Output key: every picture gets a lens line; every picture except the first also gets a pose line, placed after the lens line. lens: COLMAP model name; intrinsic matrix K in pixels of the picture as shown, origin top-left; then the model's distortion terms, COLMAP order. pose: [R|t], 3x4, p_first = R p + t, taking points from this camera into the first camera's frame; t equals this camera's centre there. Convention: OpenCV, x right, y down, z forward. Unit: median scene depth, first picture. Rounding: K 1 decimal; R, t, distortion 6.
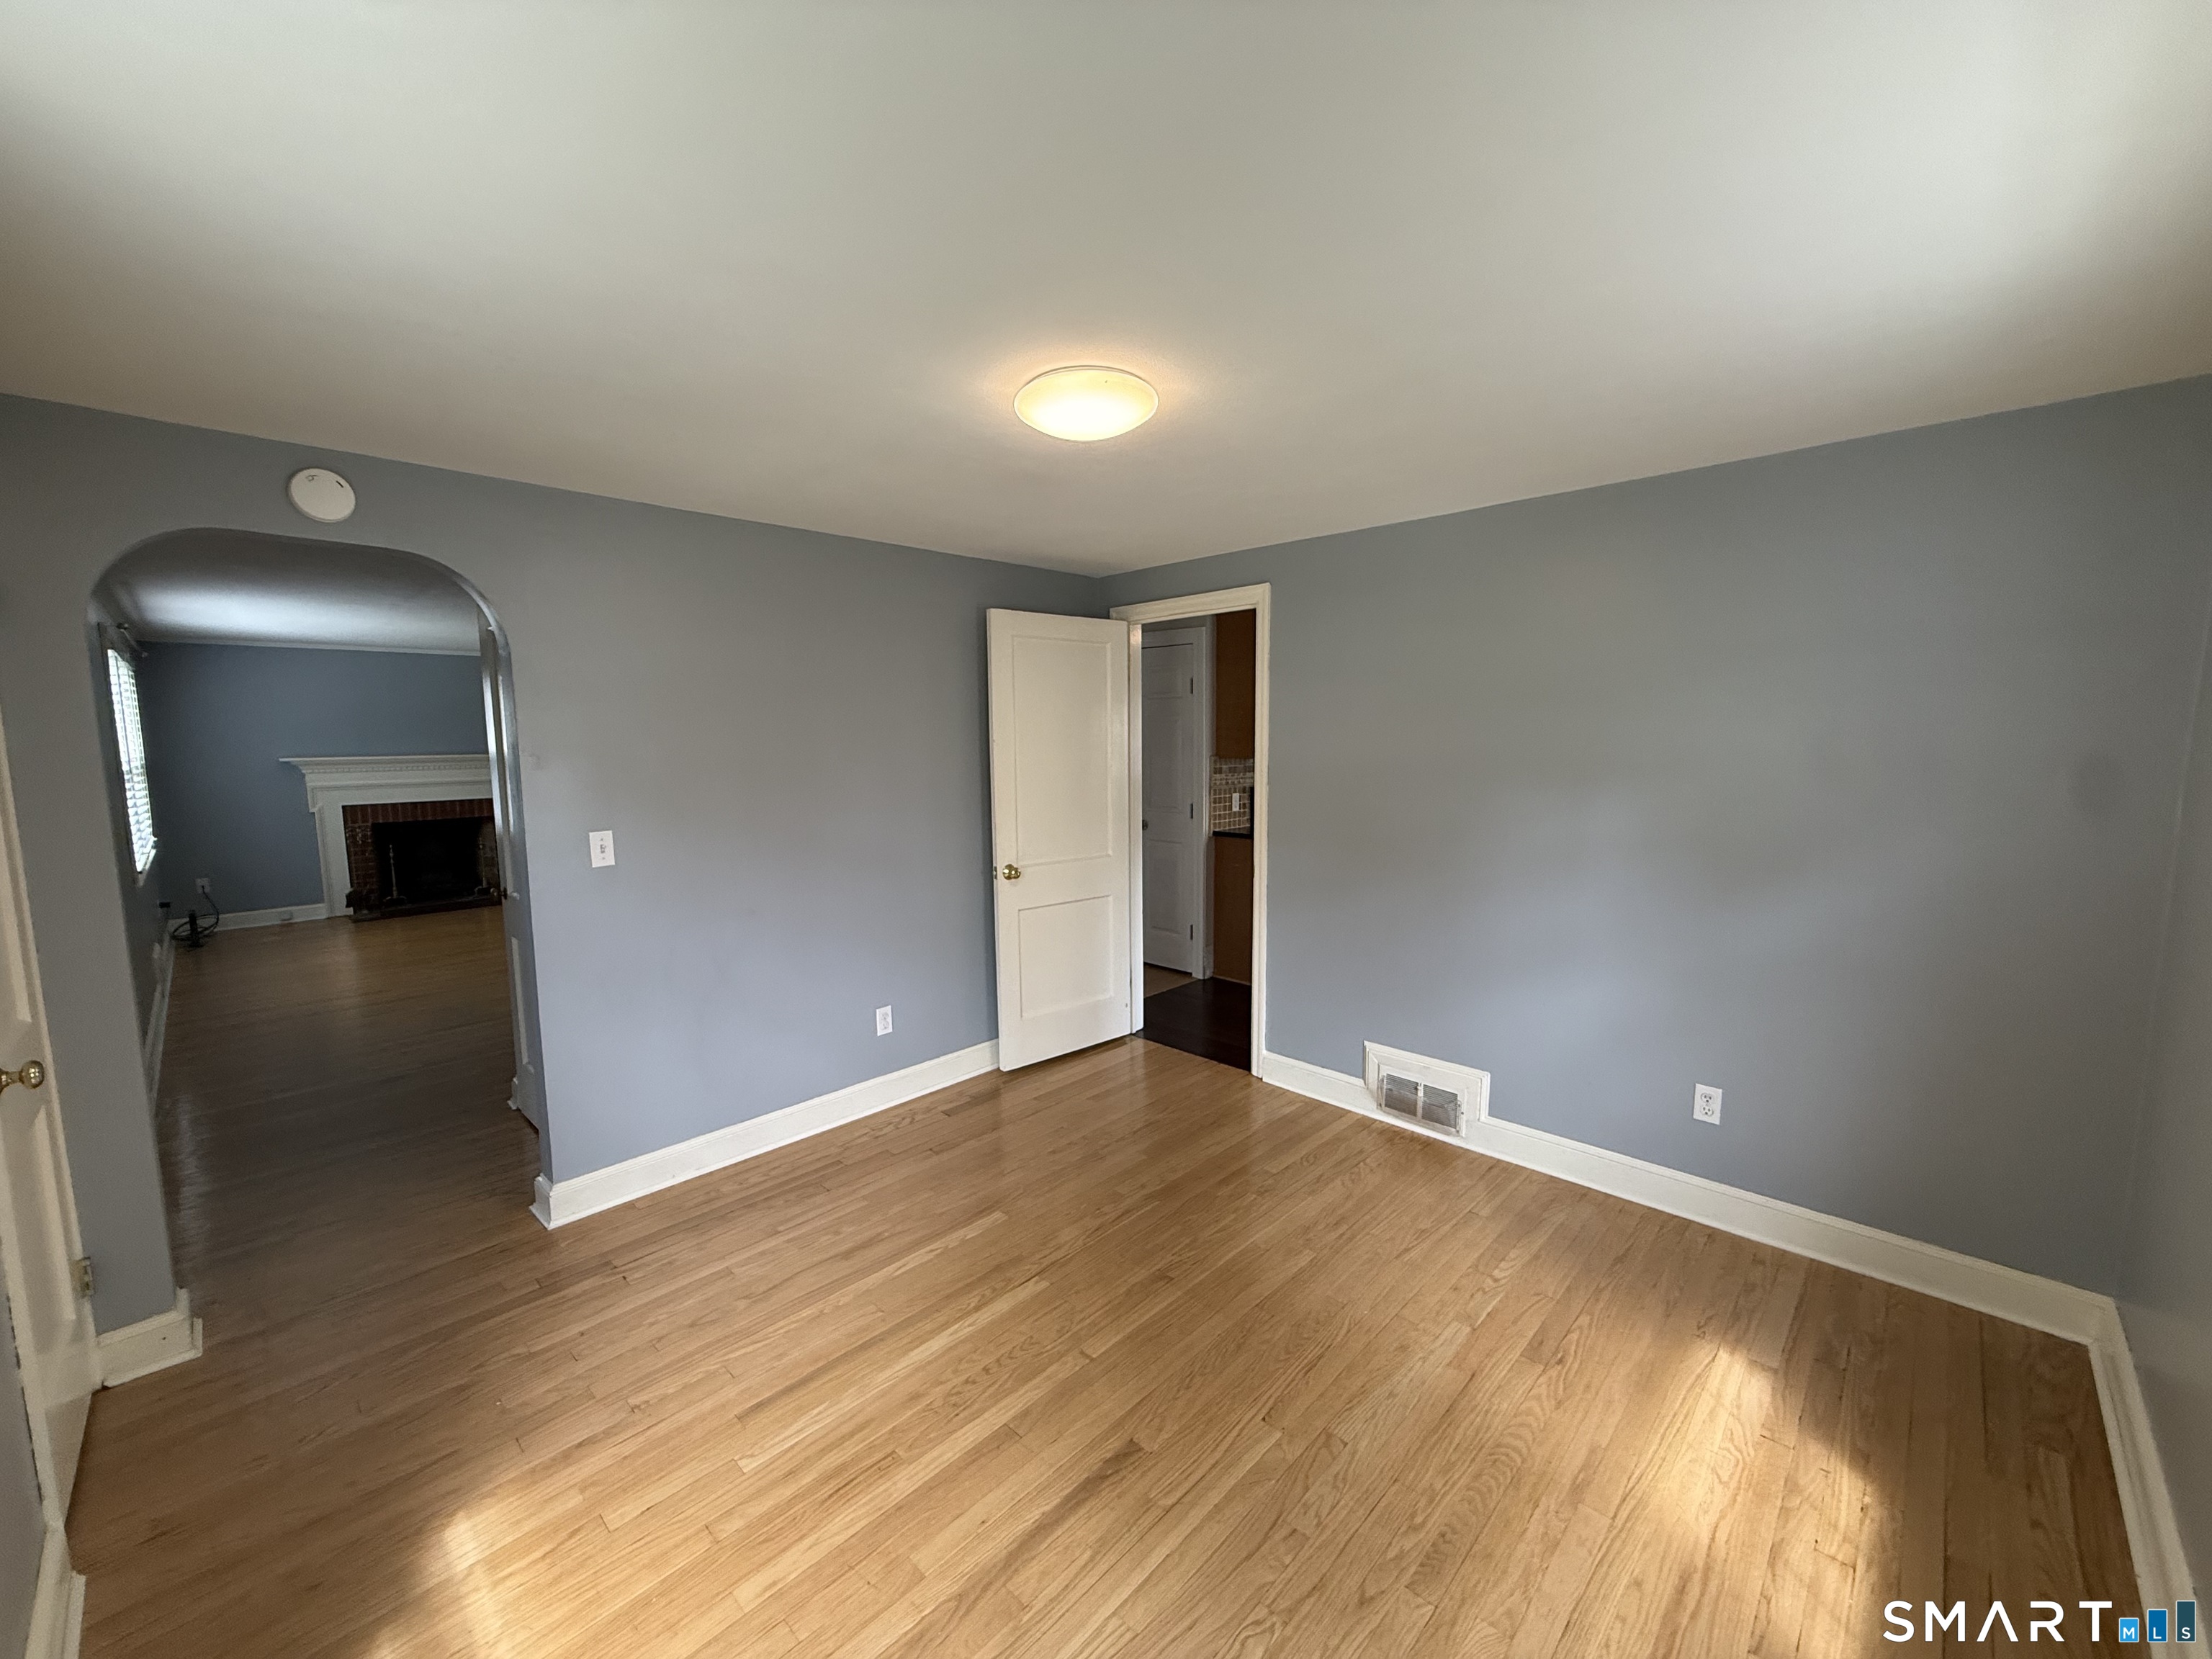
lens RADIAL K [[878.1, 0, 1091.7], [0, 878.1, 827.2], [0, 0, 1]] dist [-0.001104, 0.000303]
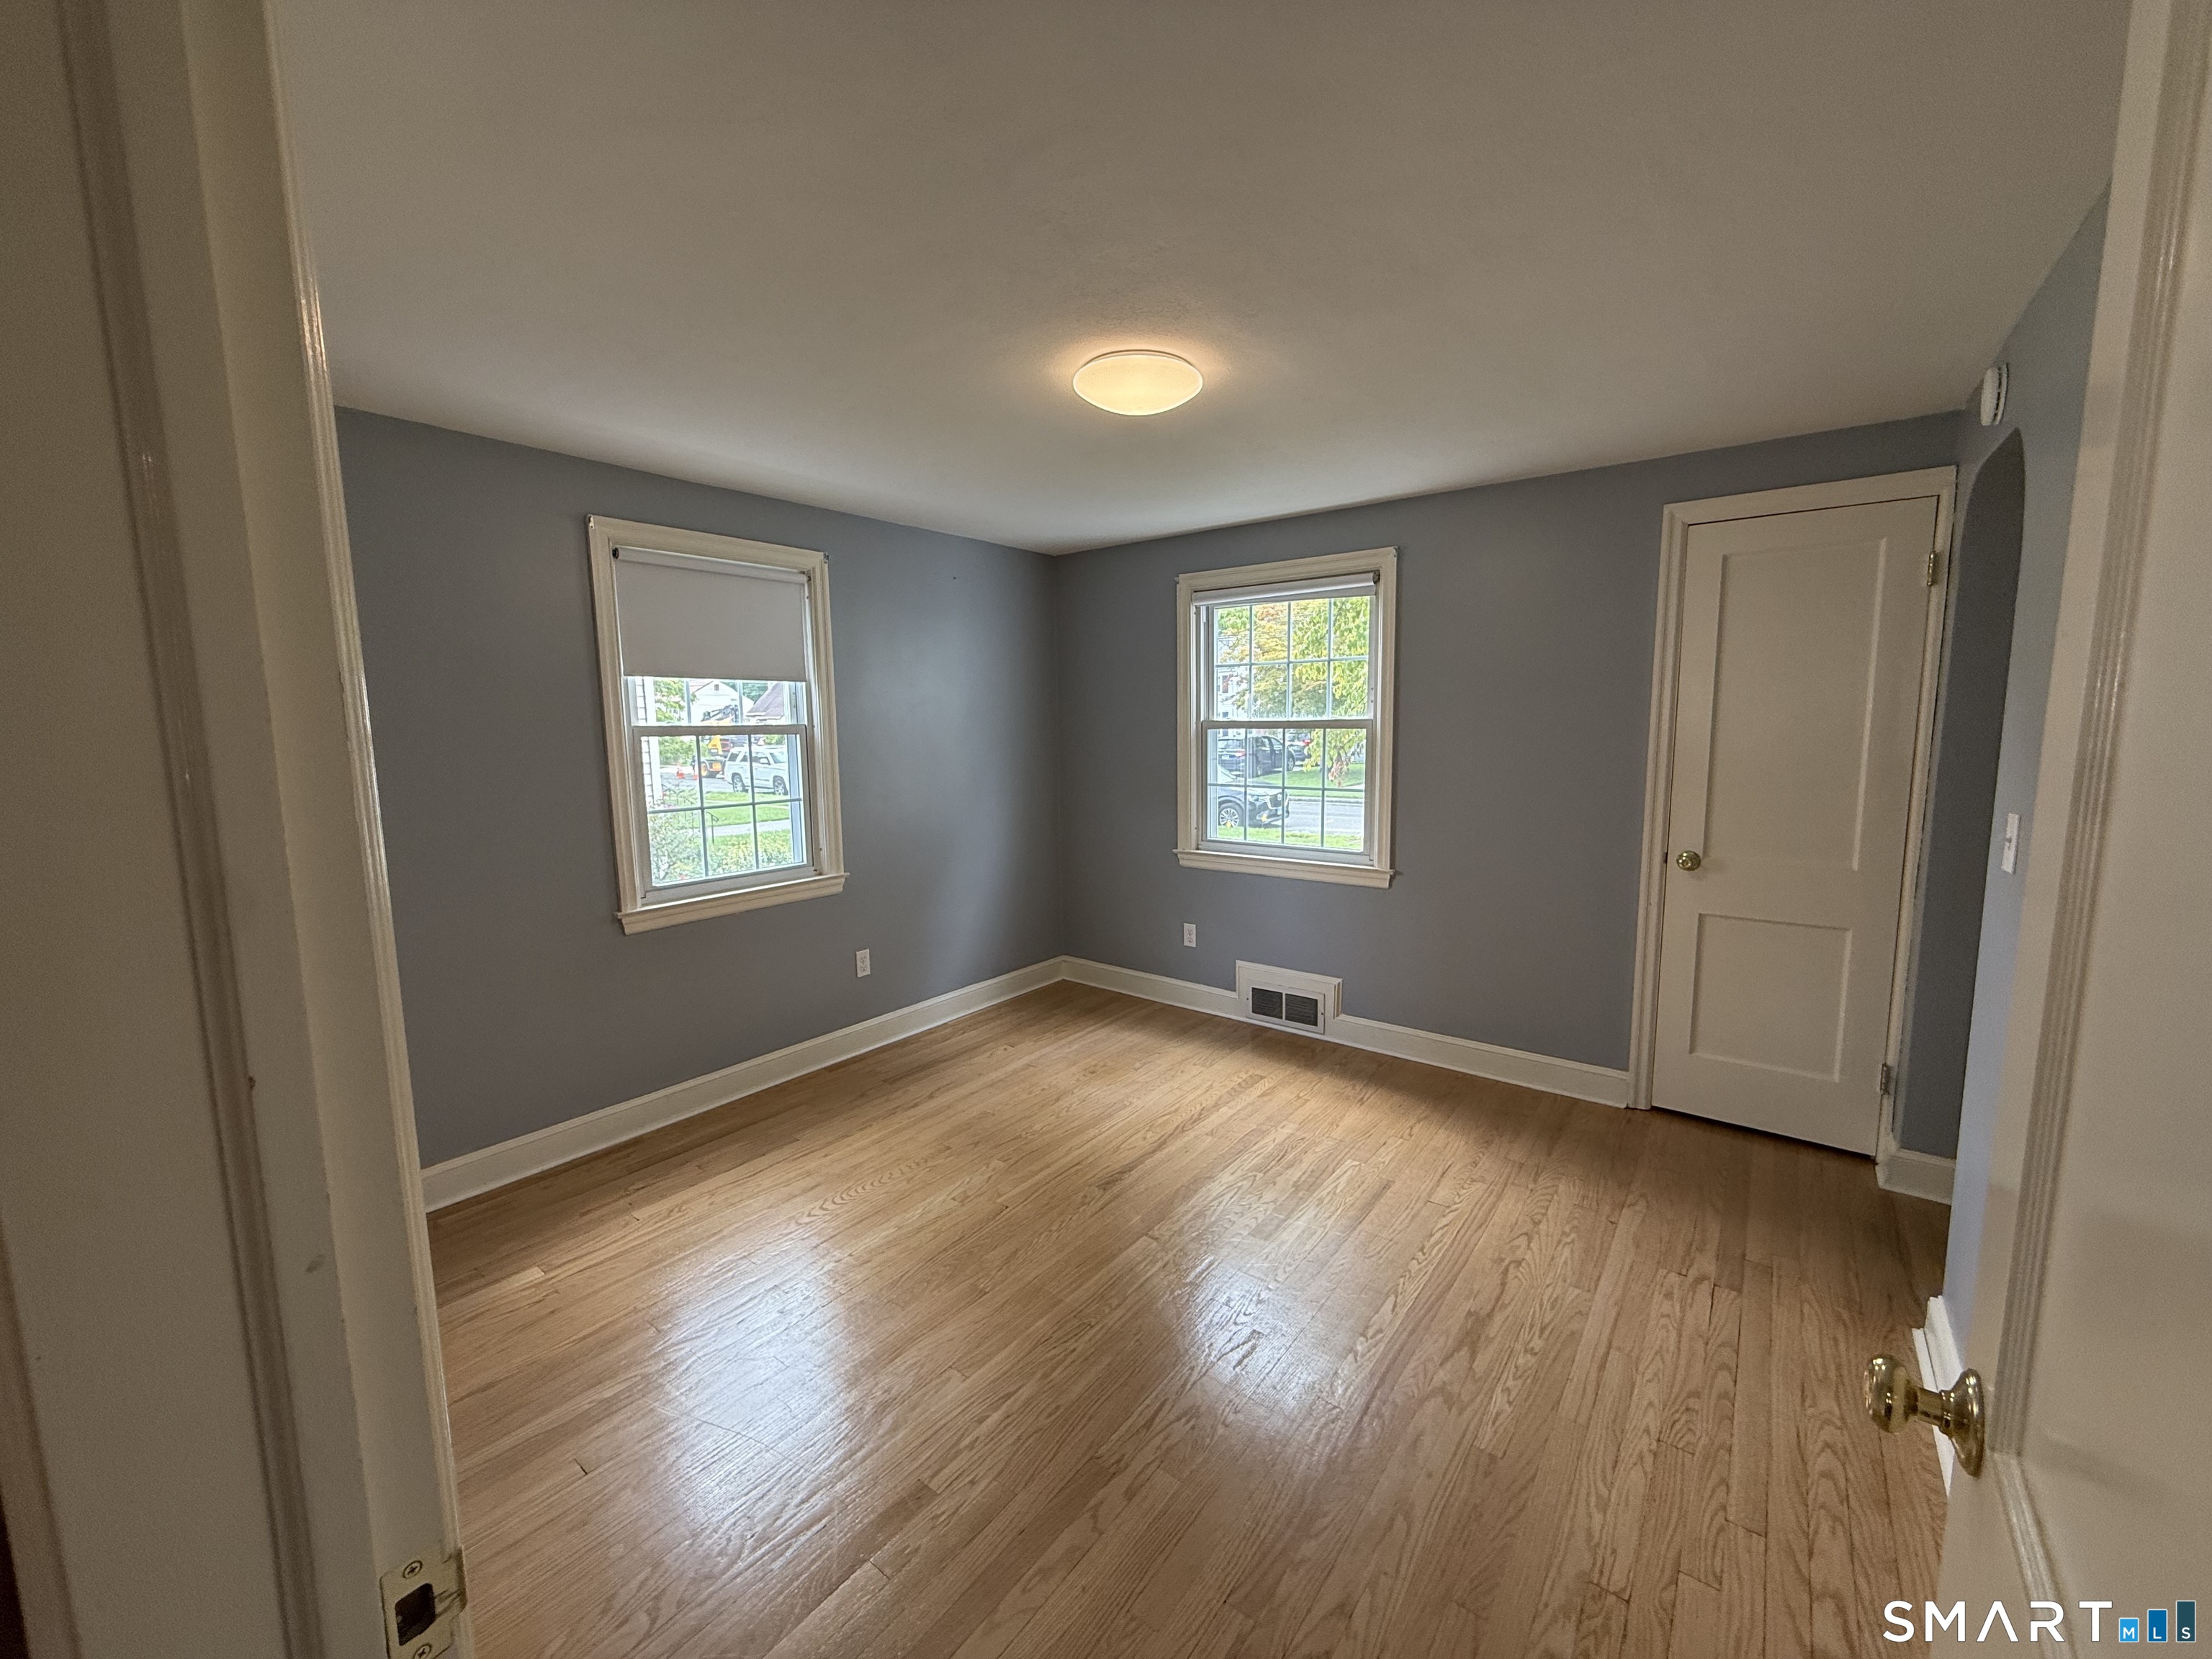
lens RADIAL K [[878.1, 0, 1090.3], [0, 878.1, 826.2], [0, 0, 1]] dist [-0.001104, 0.000303]
pose [[-0.993982, 0.035345, -0.103688, 0.164578], [0.010966, 0.973869, 0.226846, -0.162217], [0.108996, 0.224343, -0.968396, 1.886100]]
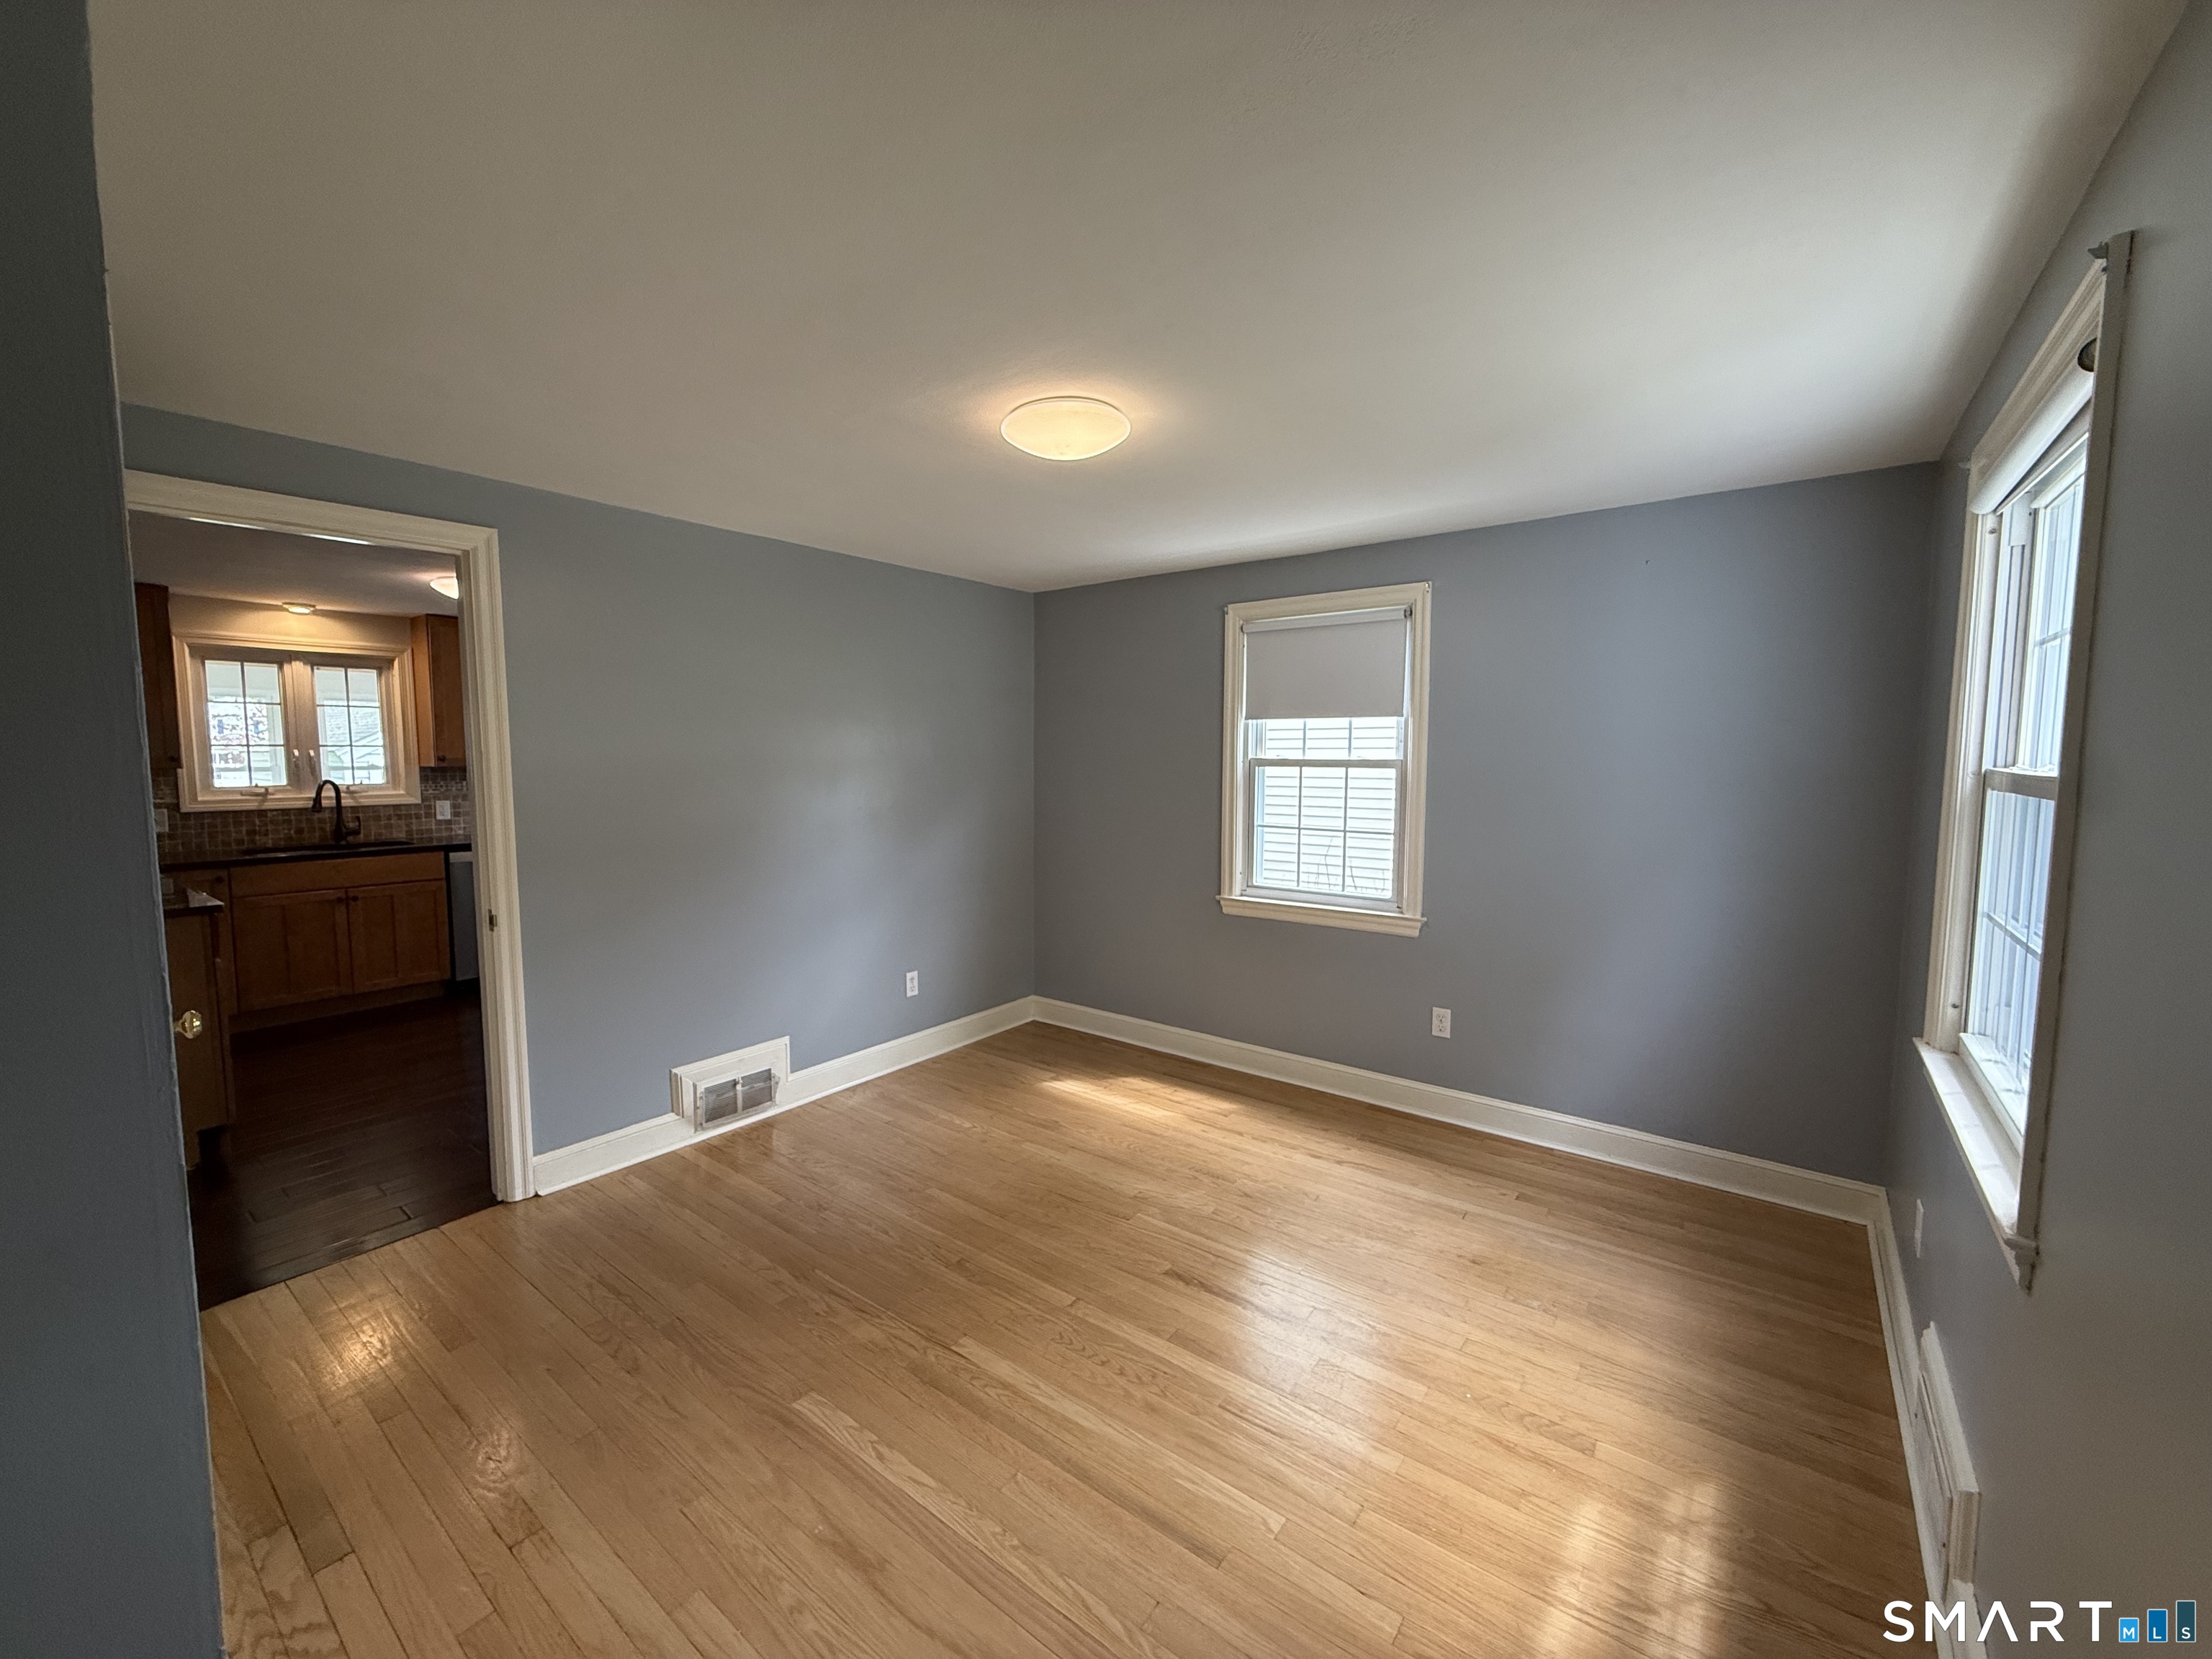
lens RADIAL K [[878.1, 0, 1105.0], [0, 878.1, 826.0], [0, 0, 1]] dist [-0.001104, 0.000303]
pose [[-0.124721, -0.072783, 0.989519, -0.990023], [0.106830, 0.990523, 0.086322, -0.062320], [-0.986424, 0.116477, -0.115764, 0.978202]]
